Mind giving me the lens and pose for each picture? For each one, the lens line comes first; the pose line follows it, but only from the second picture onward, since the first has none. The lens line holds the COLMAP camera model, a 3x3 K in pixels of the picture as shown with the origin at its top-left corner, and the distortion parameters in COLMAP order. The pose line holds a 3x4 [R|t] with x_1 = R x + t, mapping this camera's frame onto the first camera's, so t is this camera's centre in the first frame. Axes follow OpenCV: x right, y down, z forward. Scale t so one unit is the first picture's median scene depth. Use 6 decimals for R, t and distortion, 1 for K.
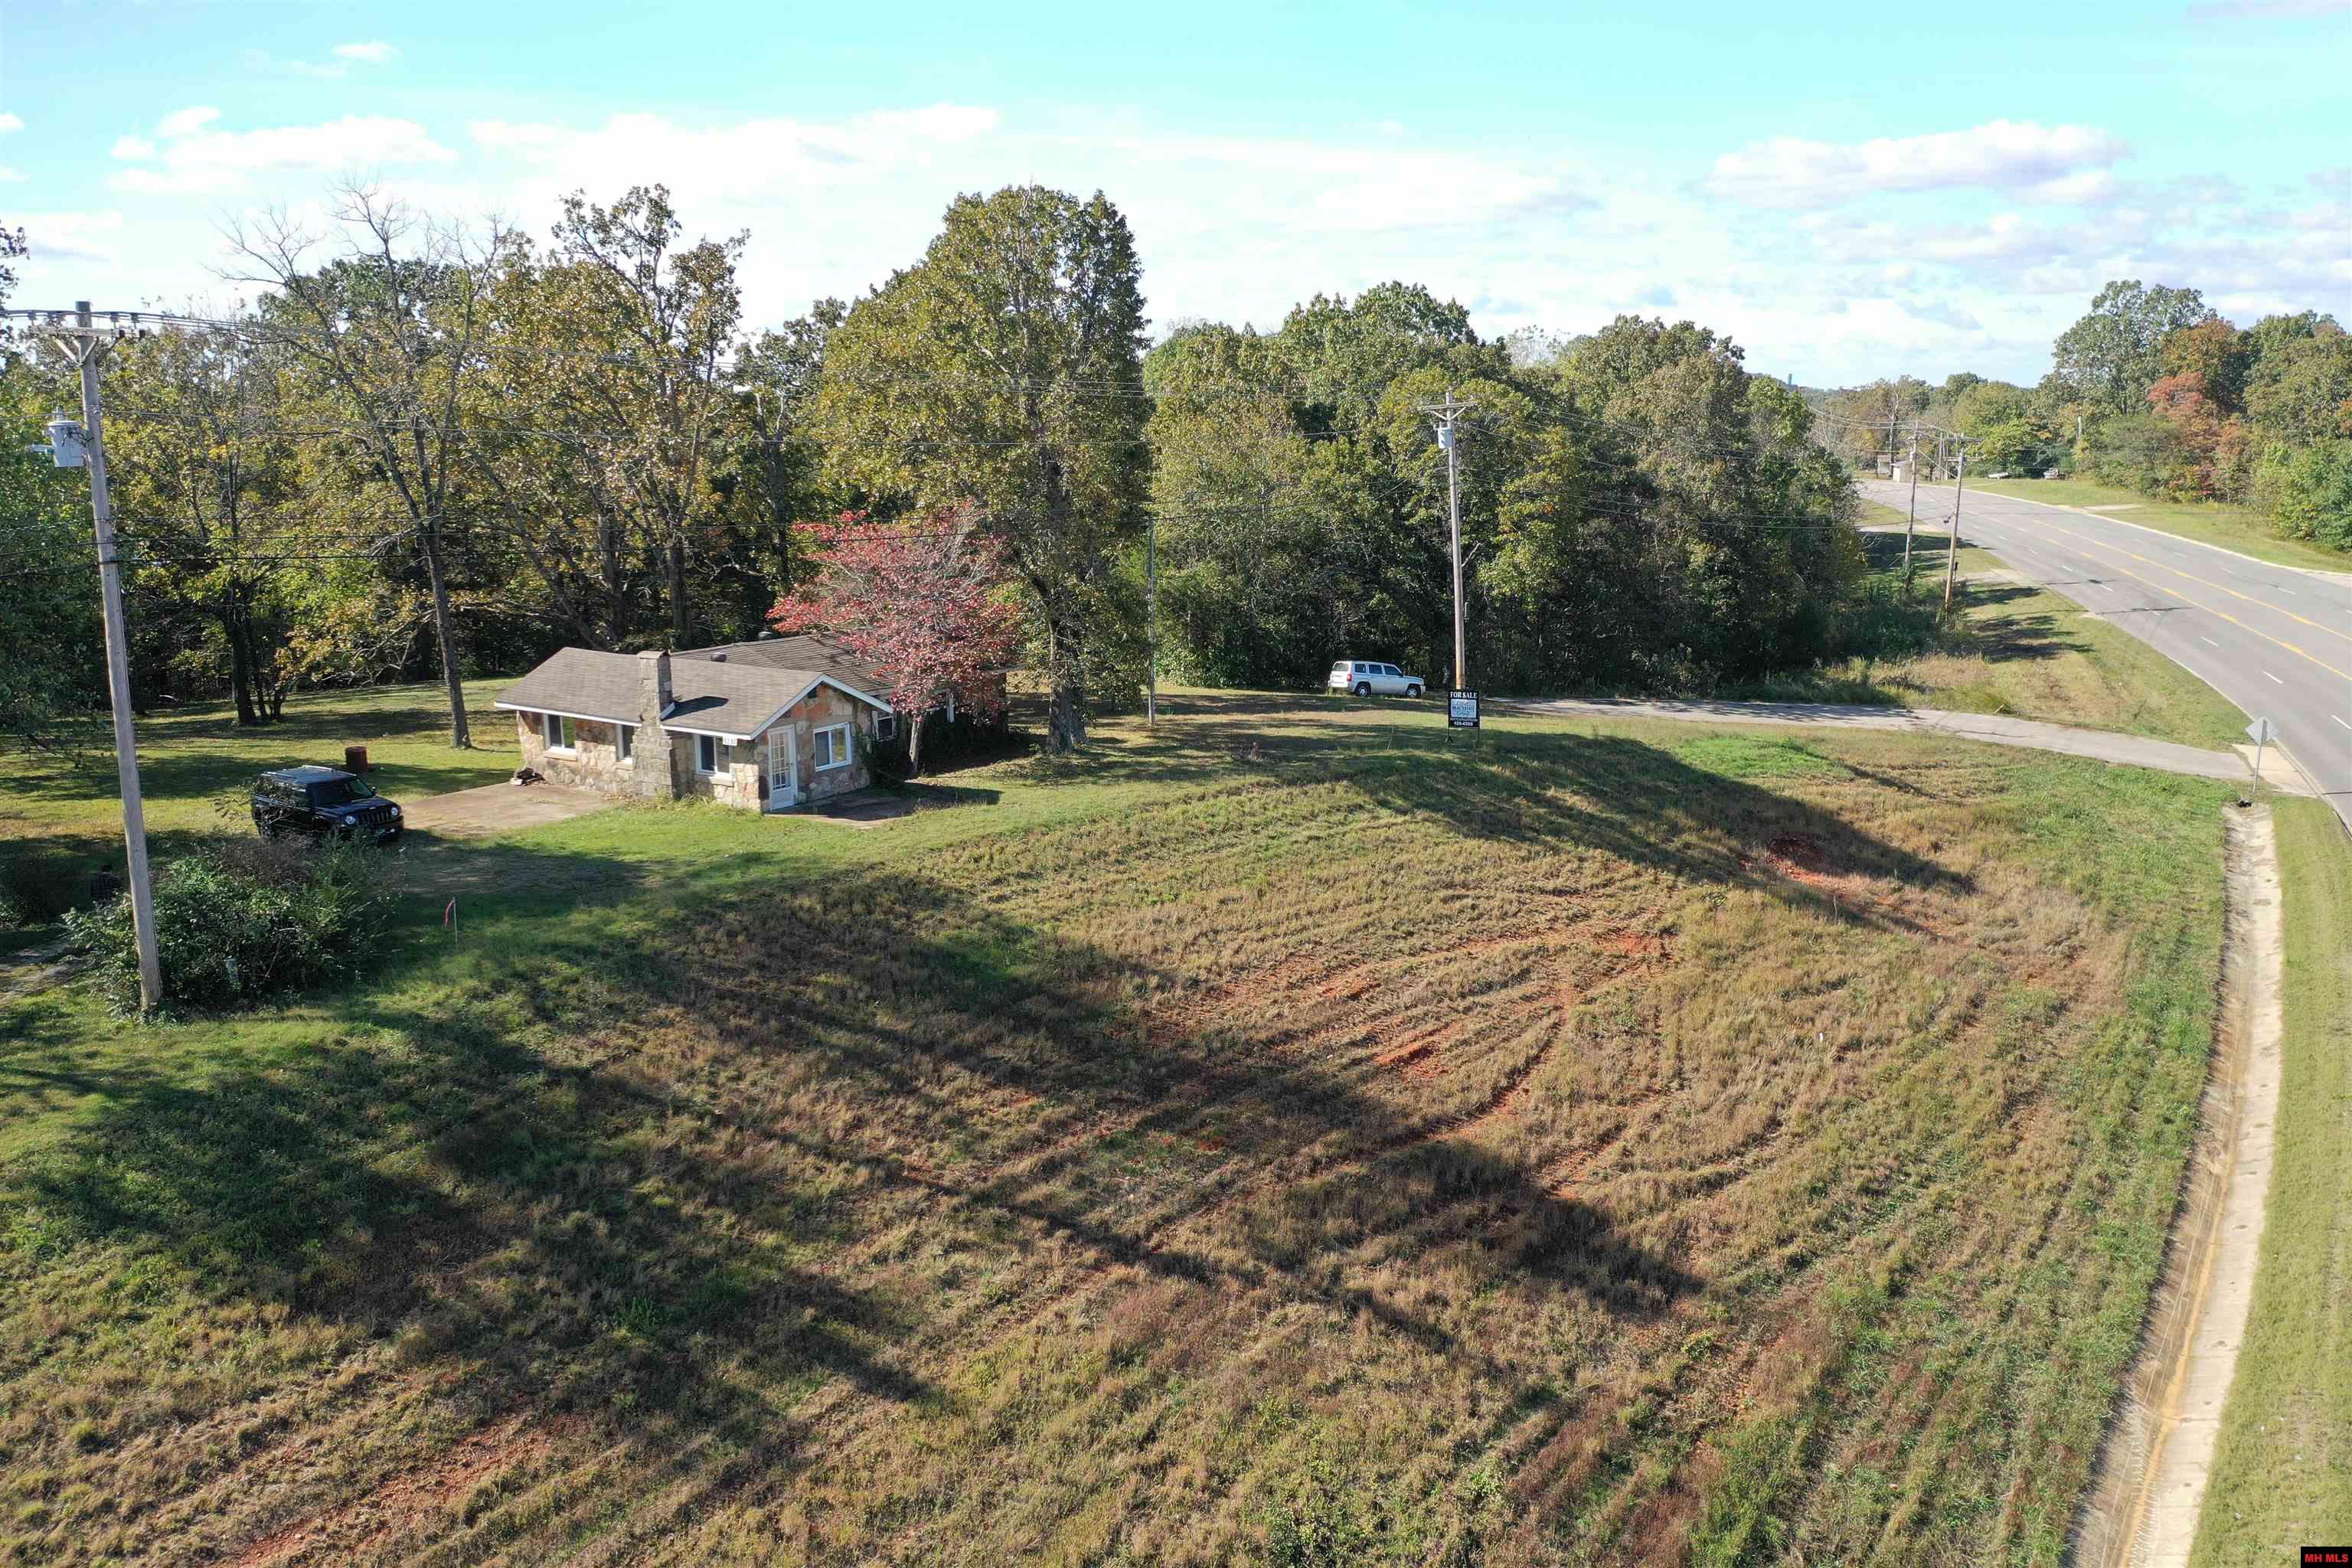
lens RADIAL K [[1854.0, 0, 1172.7], [0, 1854.0, 783.8], [0, 0, 1]] dist [0.002425, -0.001671]
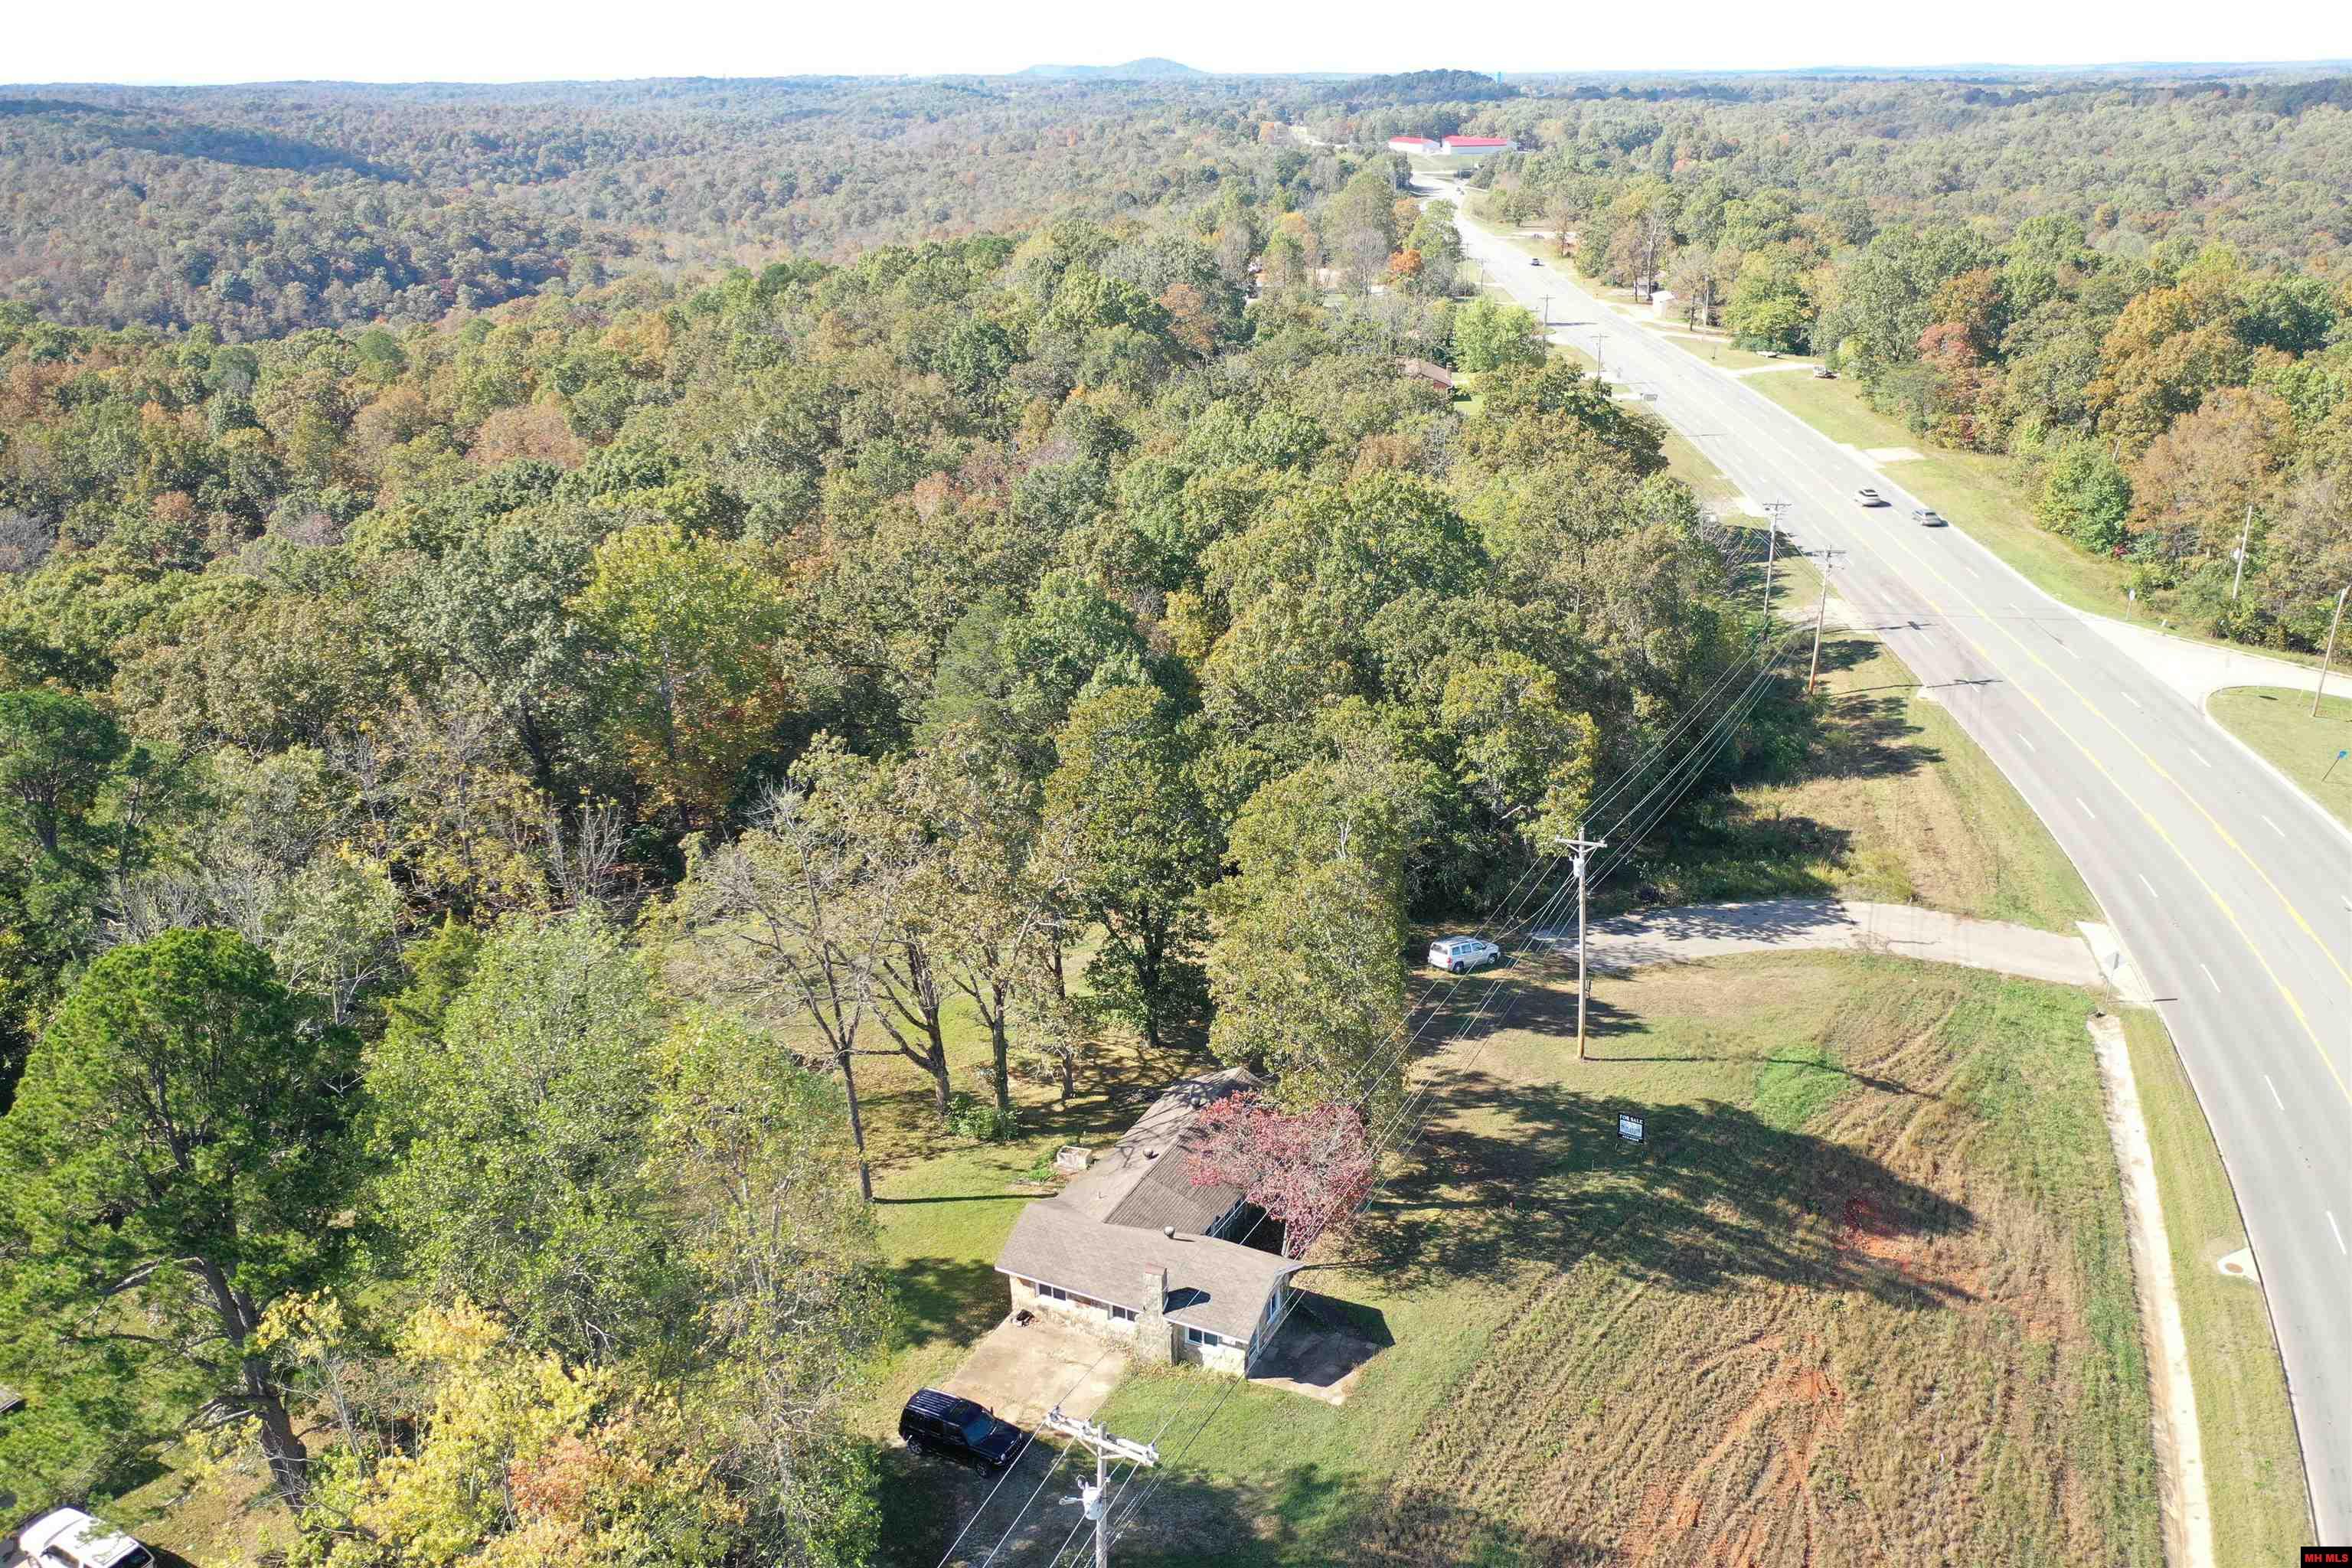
lens RADIAL K [[1854.0, 0, 1183.6], [0, 1854.0, 780.5], [0, 0, 1]] dist [0.002425, -0.001671]
pose [[0.987099, -0.056047, 0.149982, -0.434763], [0.032056, 0.986945, 0.157833, -0.629331], [-0.156871, -0.150989, 0.976009, -0.291632]]
